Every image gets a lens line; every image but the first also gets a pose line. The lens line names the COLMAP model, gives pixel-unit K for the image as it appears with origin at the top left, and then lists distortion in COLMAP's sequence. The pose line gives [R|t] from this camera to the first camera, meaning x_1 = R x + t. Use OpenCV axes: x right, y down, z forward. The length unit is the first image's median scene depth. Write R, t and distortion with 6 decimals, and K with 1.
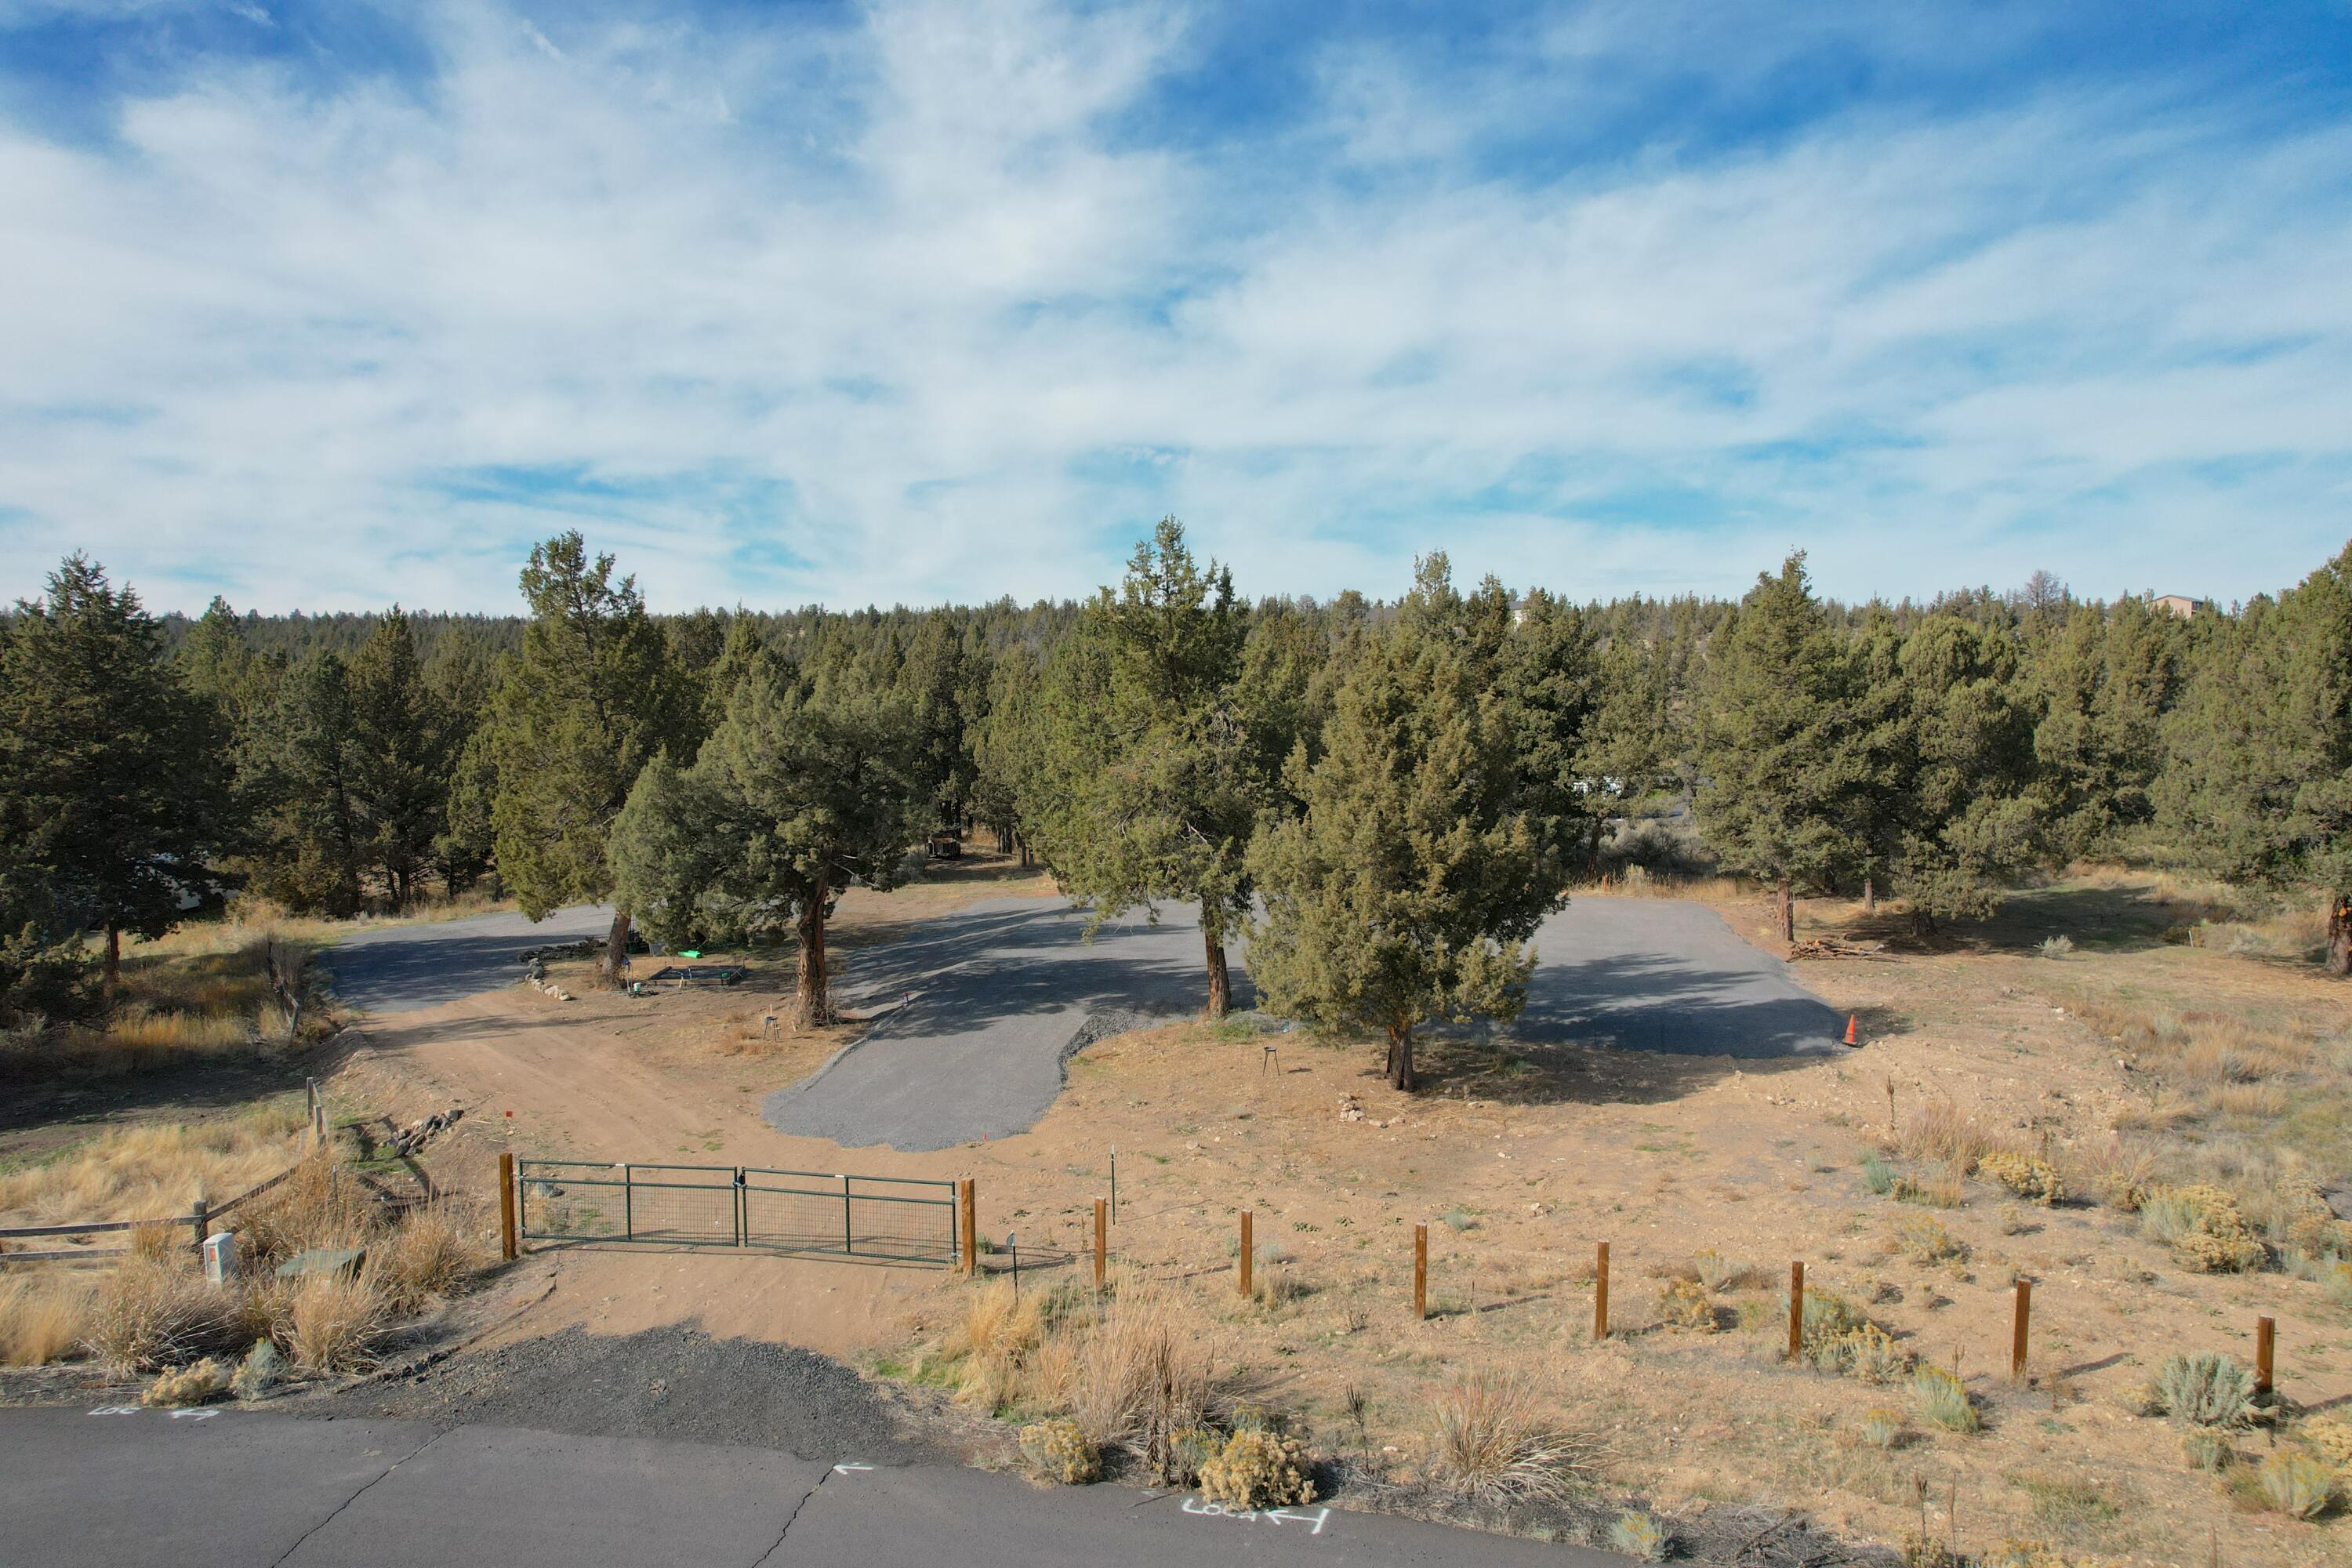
lens RADIAL K [[1500.4, 0, 1176.0], [0, 1500.4, 784.0], [0, 0, 1]] dist [-0.072612, 0.065160]
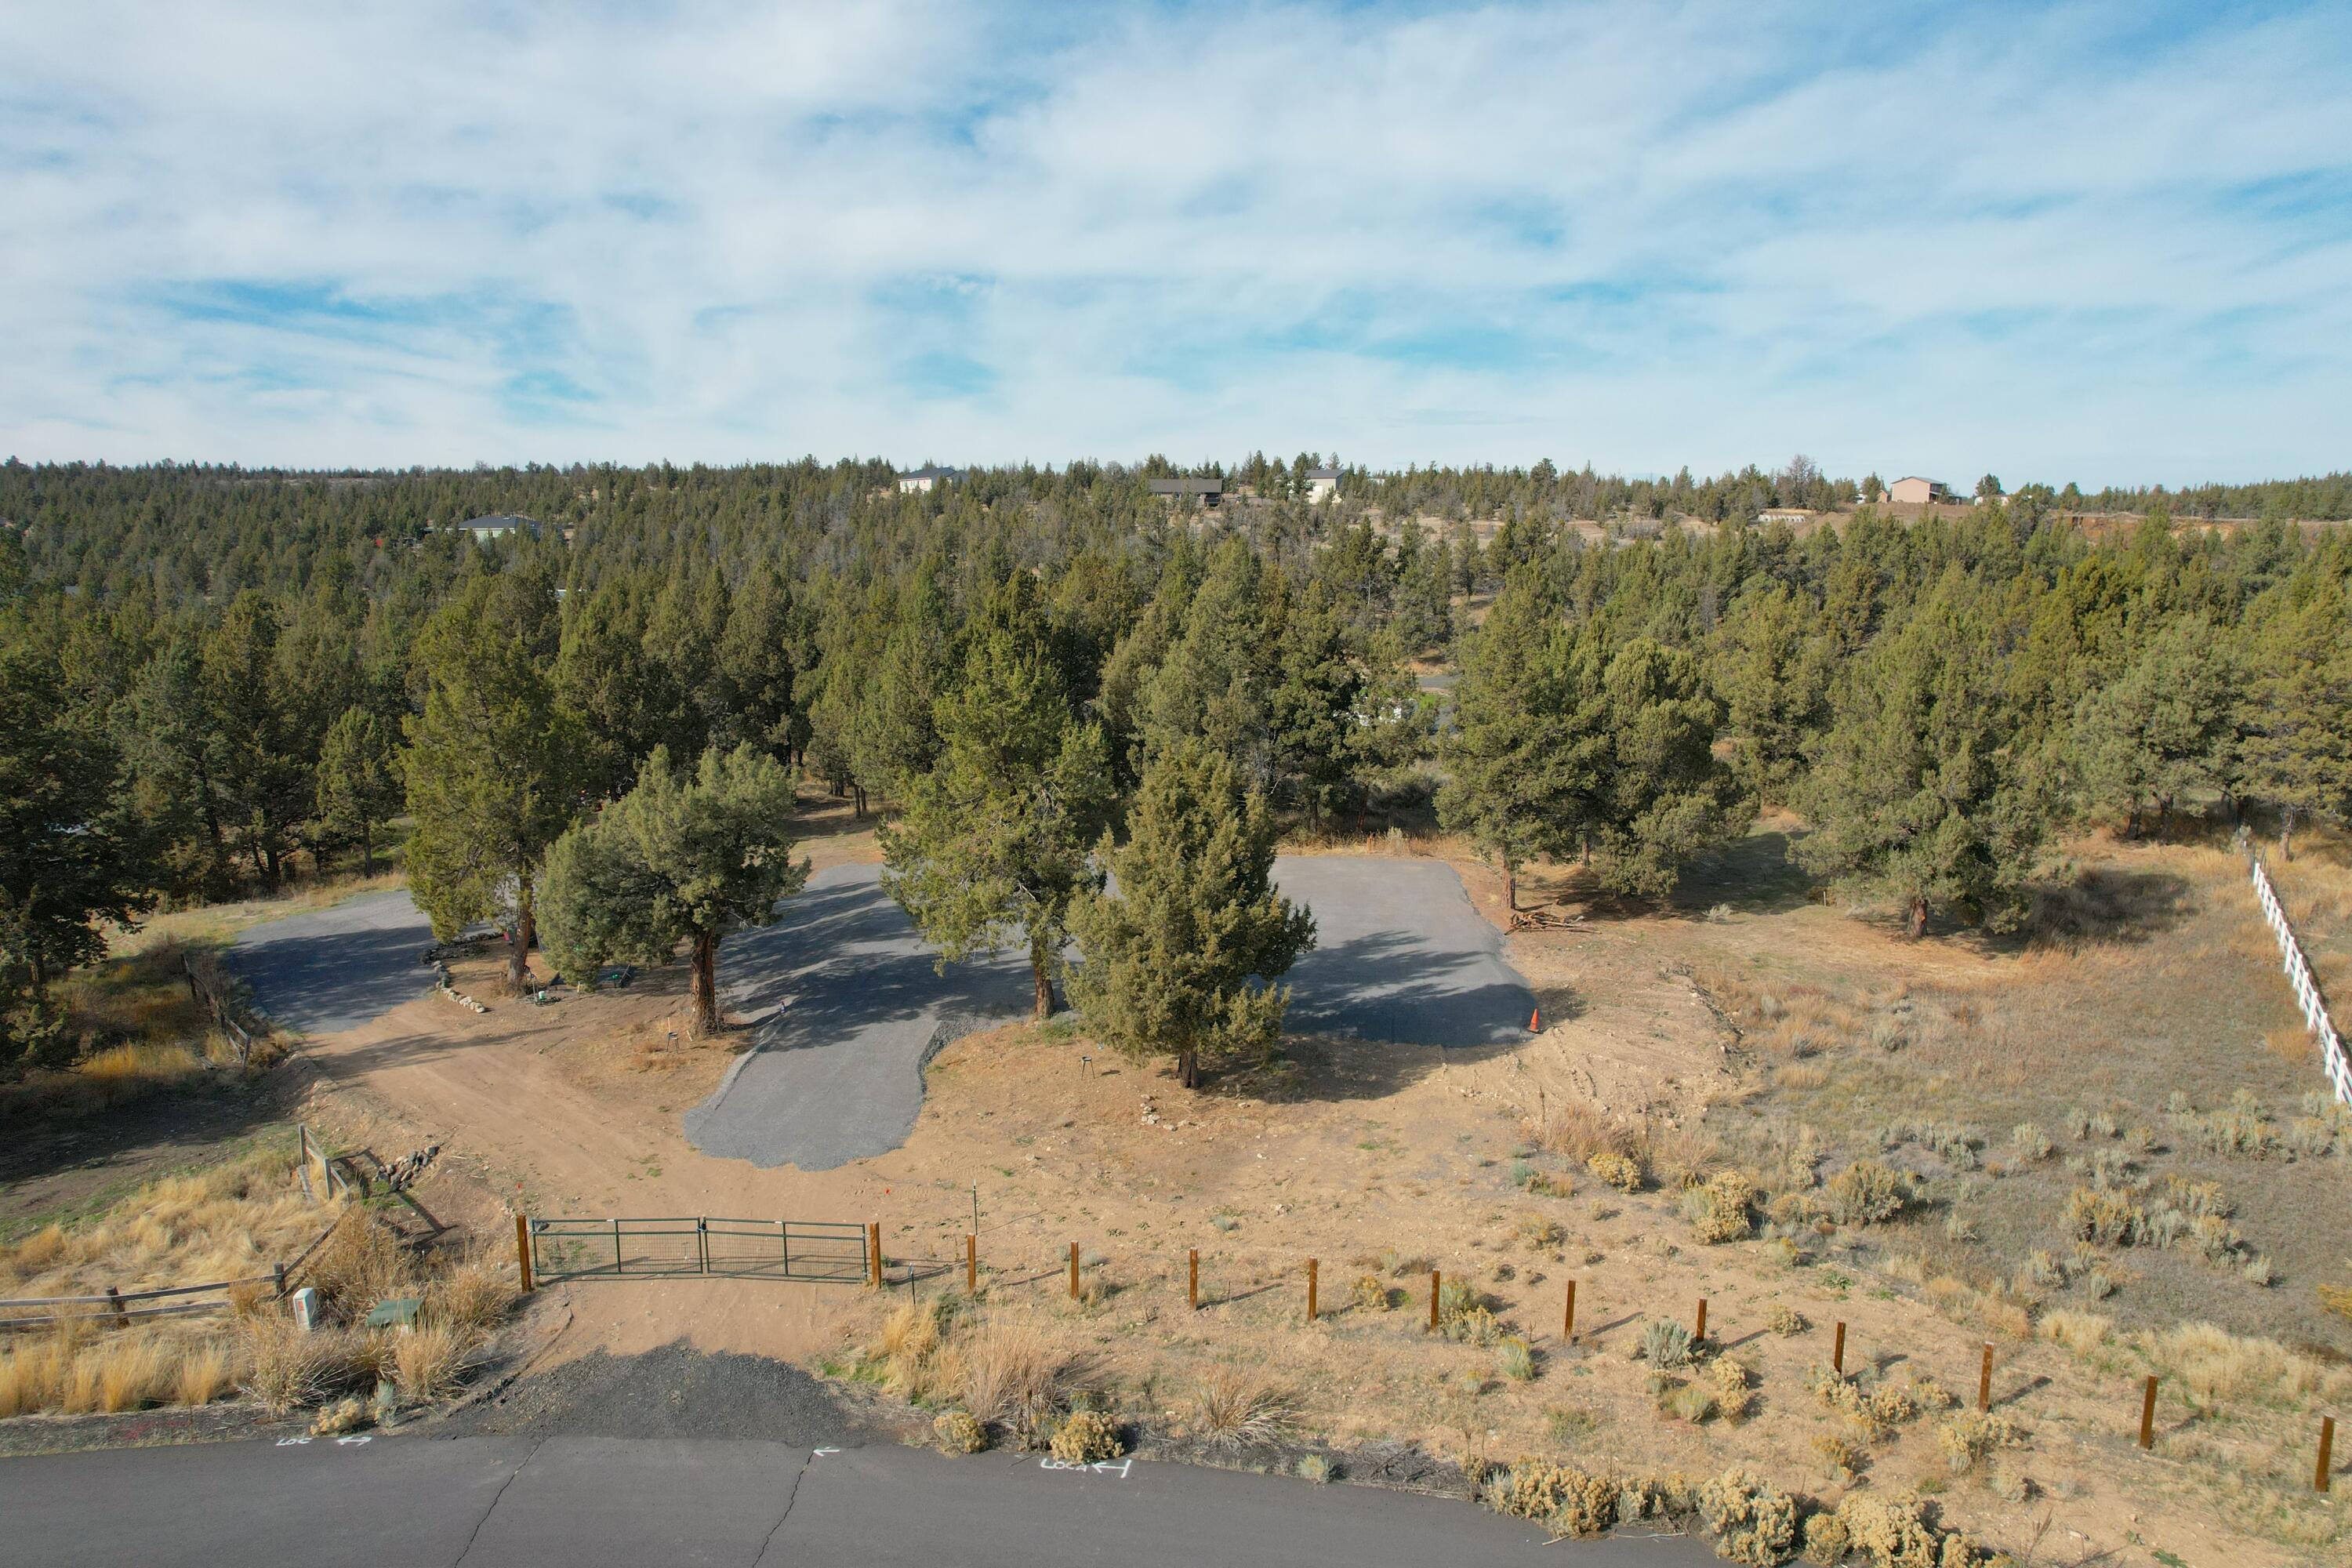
lens RADIAL K [[1500.4, 0, 1176.0], [0, 1500.4, 784.0], [0, 0, 1]] dist [-0.072612, 0.065160]
pose [[0.991885, -0.016568, 0.126055, -0.018639], [0.003171, 0.994388, 0.105749, -0.191279], [-0.127099, -0.104491, 0.986371, -0.243211]]
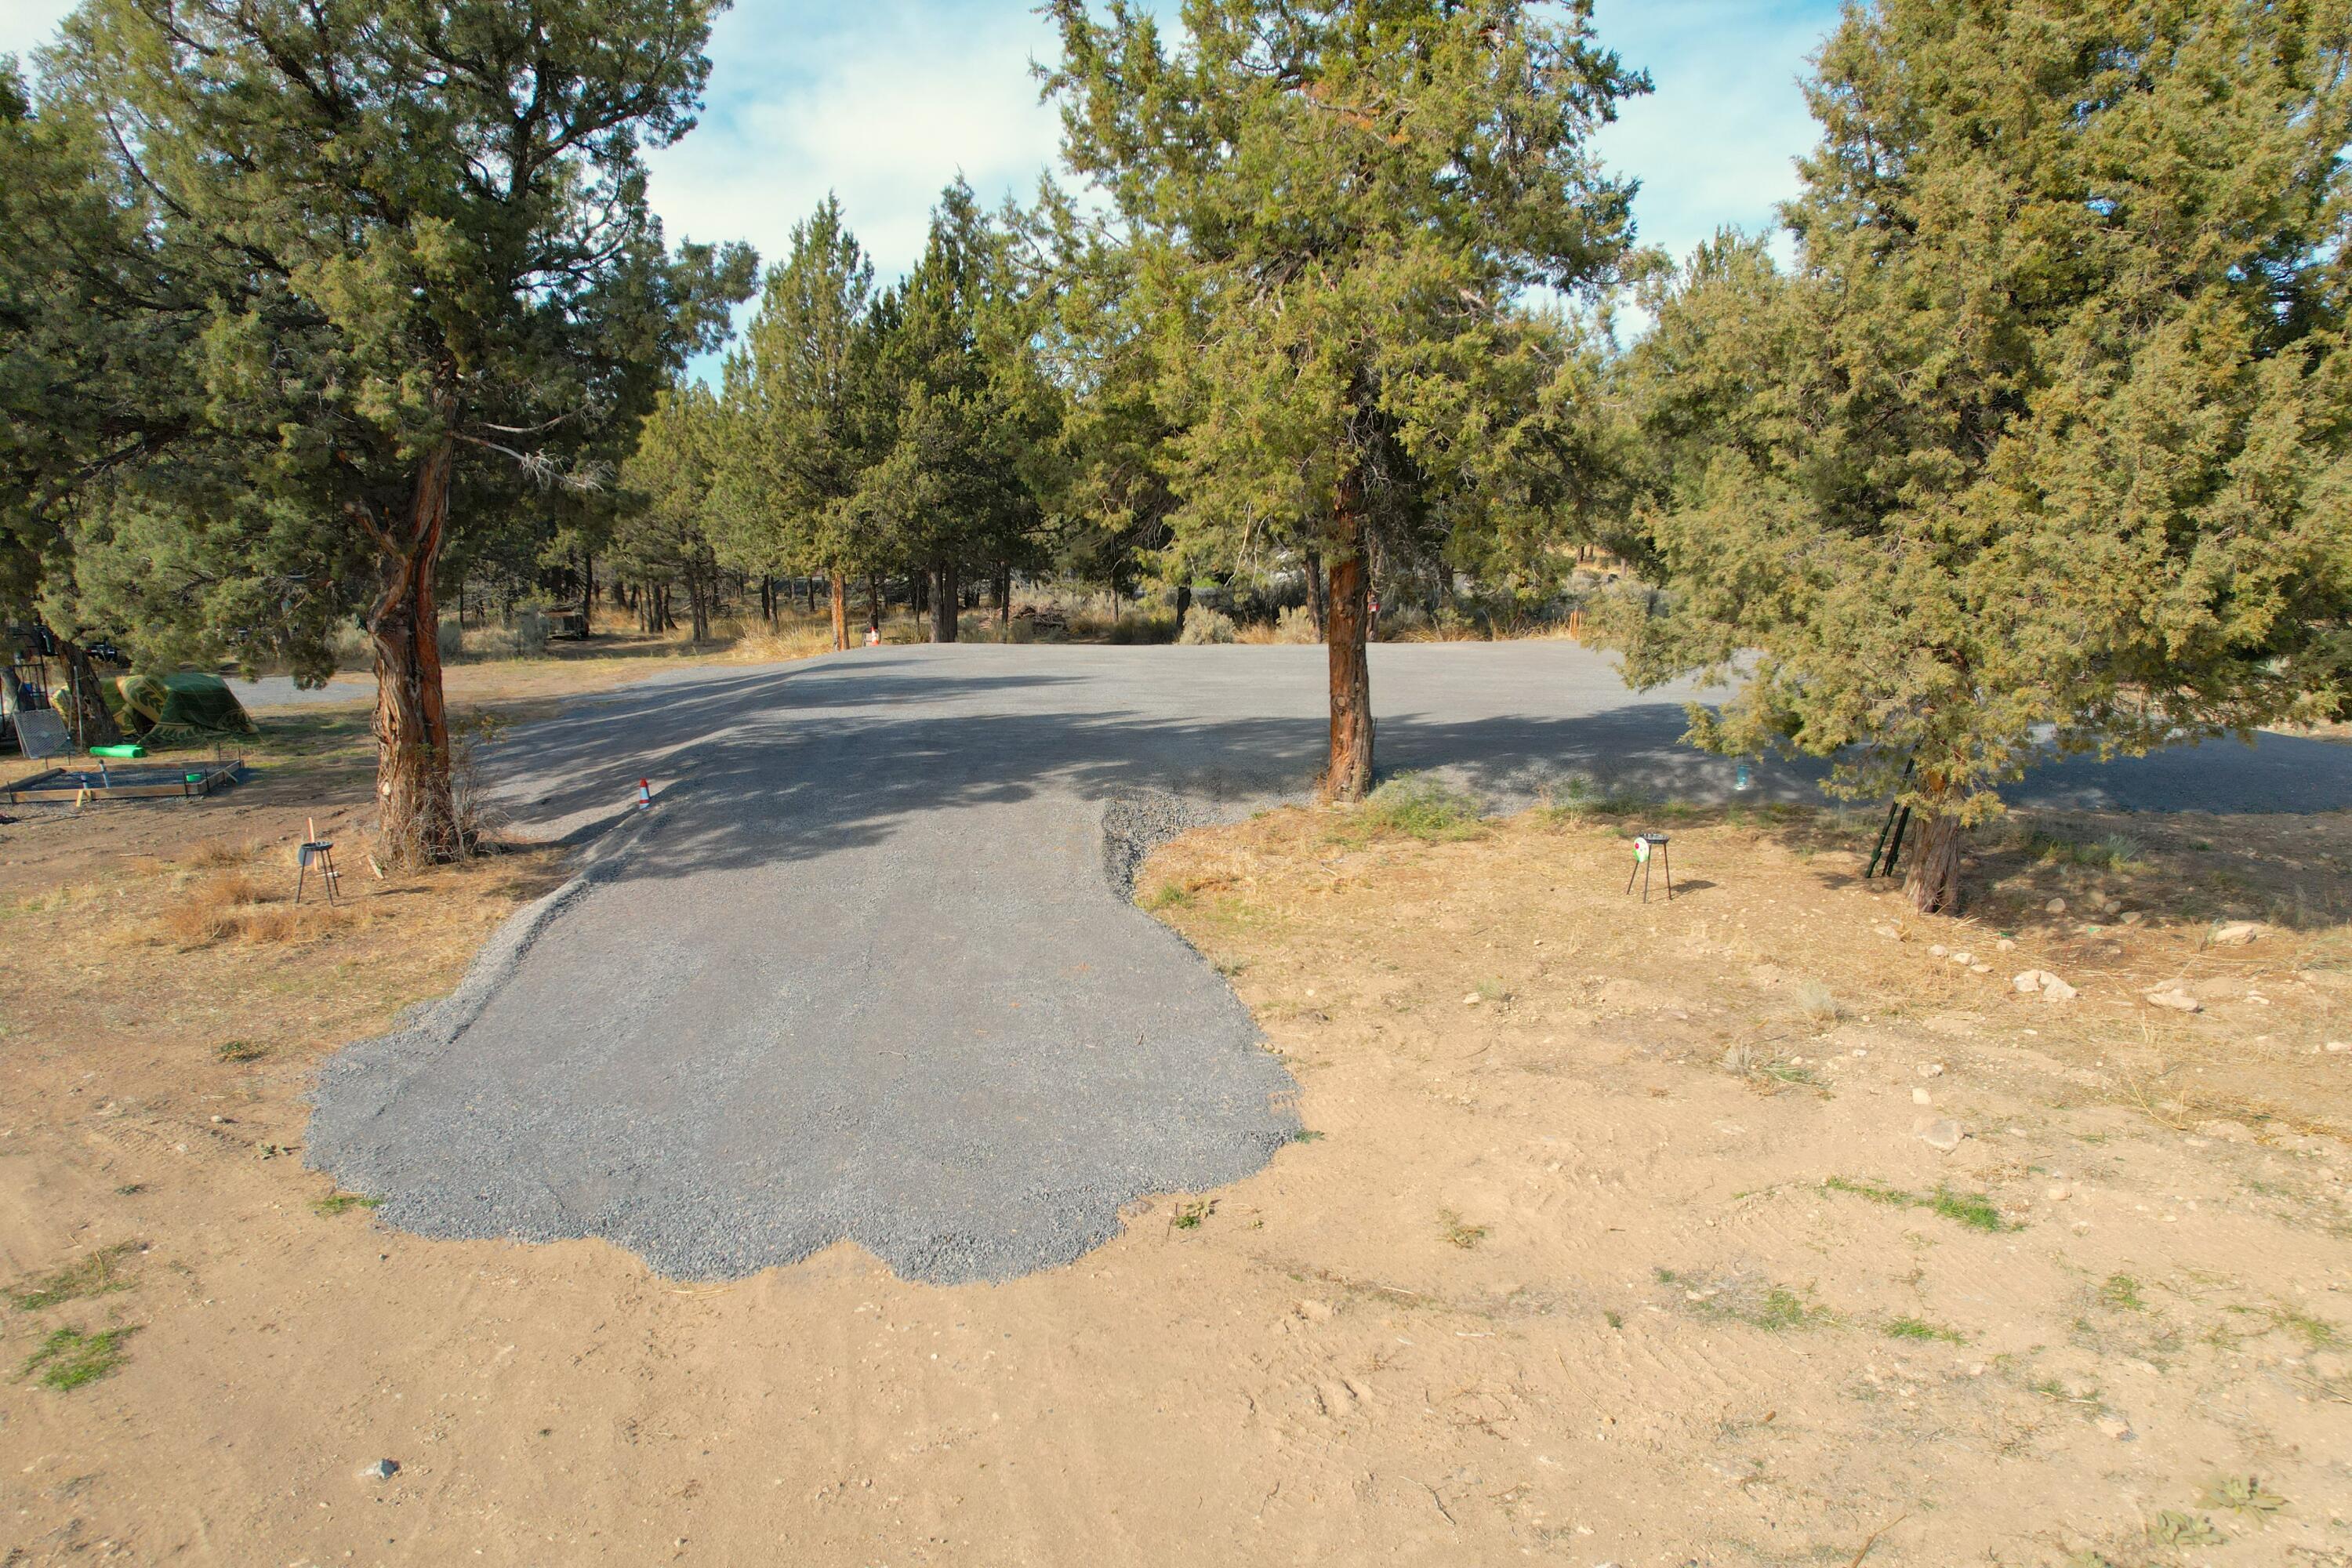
lens RADIAL K [[1500.4, 0, 1176.0], [0, 1500.4, 784.0], [0, 0, 1]] dist [-0.072612, 0.065160]
pose [[0.961579, -0.043773, 0.271015, -0.178305], [0.015391, 0.994250, 0.105976, 0.116360], [-0.274096, -0.097733, 0.956723, 0.641760]]
